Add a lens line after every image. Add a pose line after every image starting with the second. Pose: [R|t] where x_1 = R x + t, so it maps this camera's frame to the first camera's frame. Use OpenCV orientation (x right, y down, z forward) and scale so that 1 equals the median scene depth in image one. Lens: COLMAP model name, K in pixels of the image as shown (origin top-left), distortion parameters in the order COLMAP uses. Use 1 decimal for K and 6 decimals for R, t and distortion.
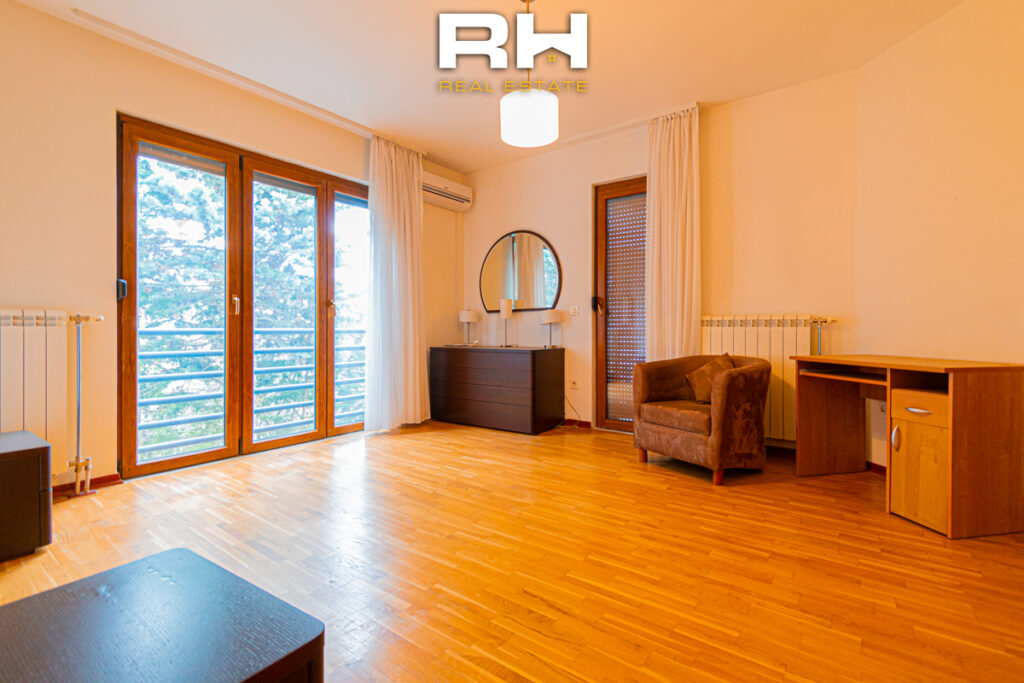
lens RADIAL K [[464.2, 0, 509.2], [0, 464.2, 333.6], [0, 0, 1]] dist [0.002971, -0.000155]
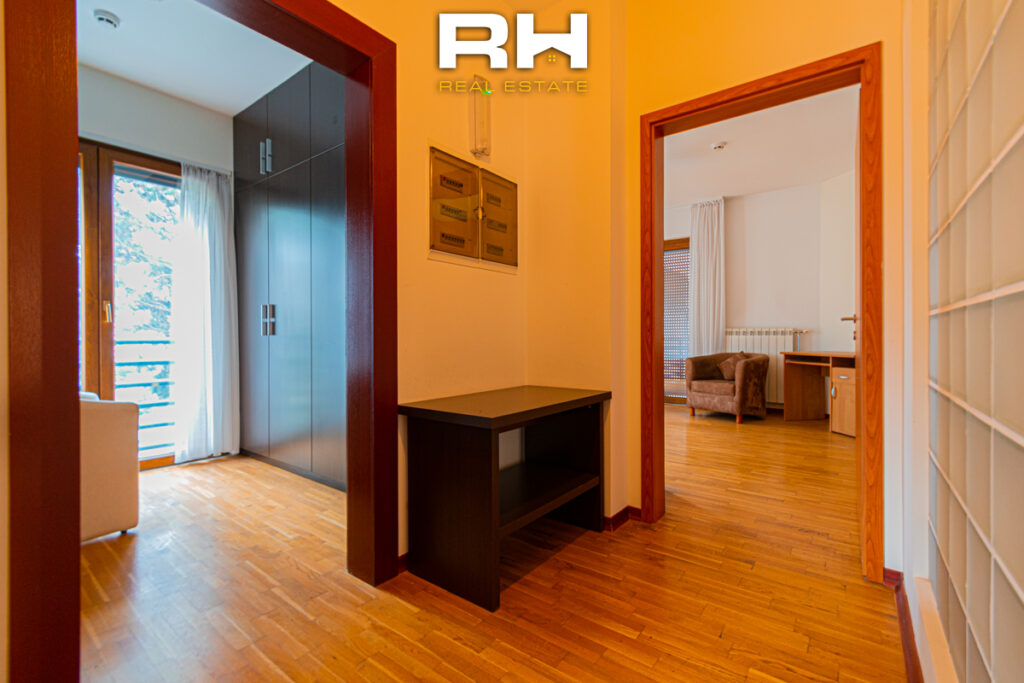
lens RADIAL K [[464.2, 0, 514.9], [0, 464.2, 342.9], [0, 0, 1]] dist [0.002971, -0.000155]
pose [[0.999949, 0.003201, 0.009573, -0.385950], [-0.003185, 0.999993, -0.001735, 0.020444], [-0.009579, 0.001704, 0.999953, -0.694904]]
